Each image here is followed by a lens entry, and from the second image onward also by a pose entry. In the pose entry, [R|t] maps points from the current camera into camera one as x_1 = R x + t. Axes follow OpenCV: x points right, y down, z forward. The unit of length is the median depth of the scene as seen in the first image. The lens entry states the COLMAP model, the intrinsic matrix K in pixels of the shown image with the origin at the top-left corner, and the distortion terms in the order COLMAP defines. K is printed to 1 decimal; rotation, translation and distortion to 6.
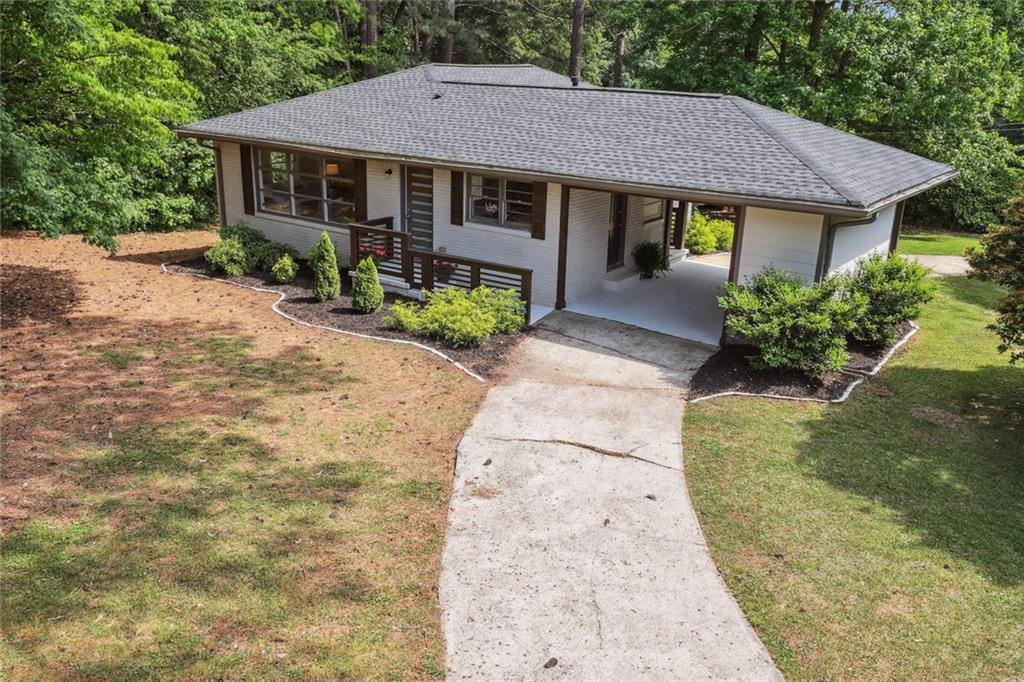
lens RADIAL K [[855.0, 0, 512.0], [0, 855.0, 341.0], [0, 0, 1]] dist [0.007475, 0.008560]
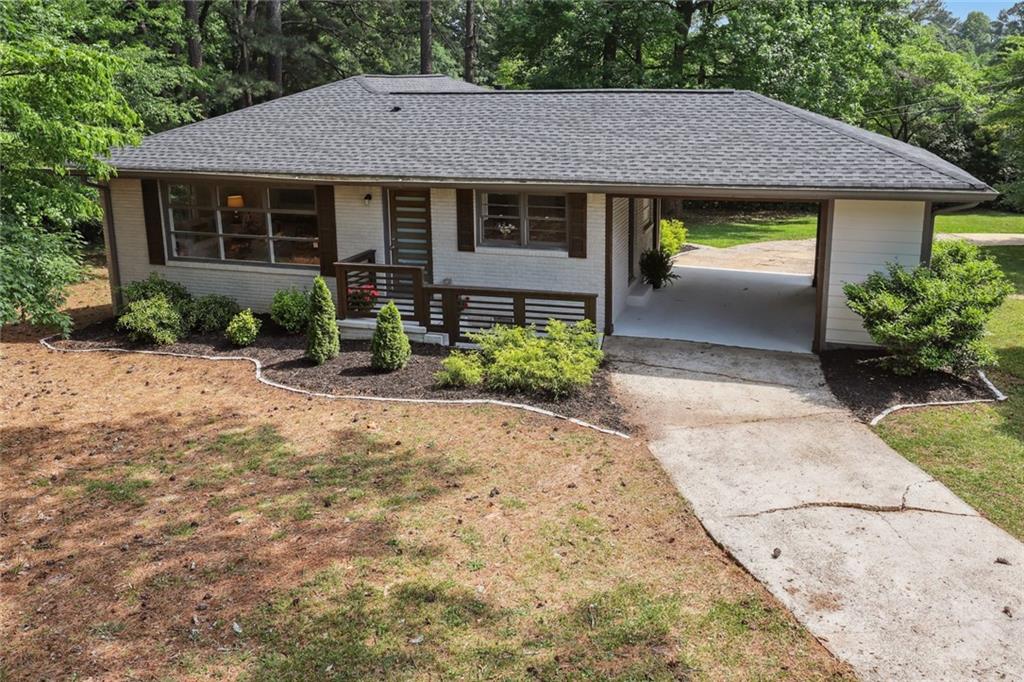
lens RADIAL K [[831.4, 0, 512.5], [0, 831.4, 255.2], [0, 0, 1]] dist [-0.001034, -0.002031]
pose [[0.950699, -0.099623, 0.293677, -0.282528], [0.131940, 0.986949, -0.092321, -0.052644], [-0.280647, 0.126517, 0.951436, 0.212252]]
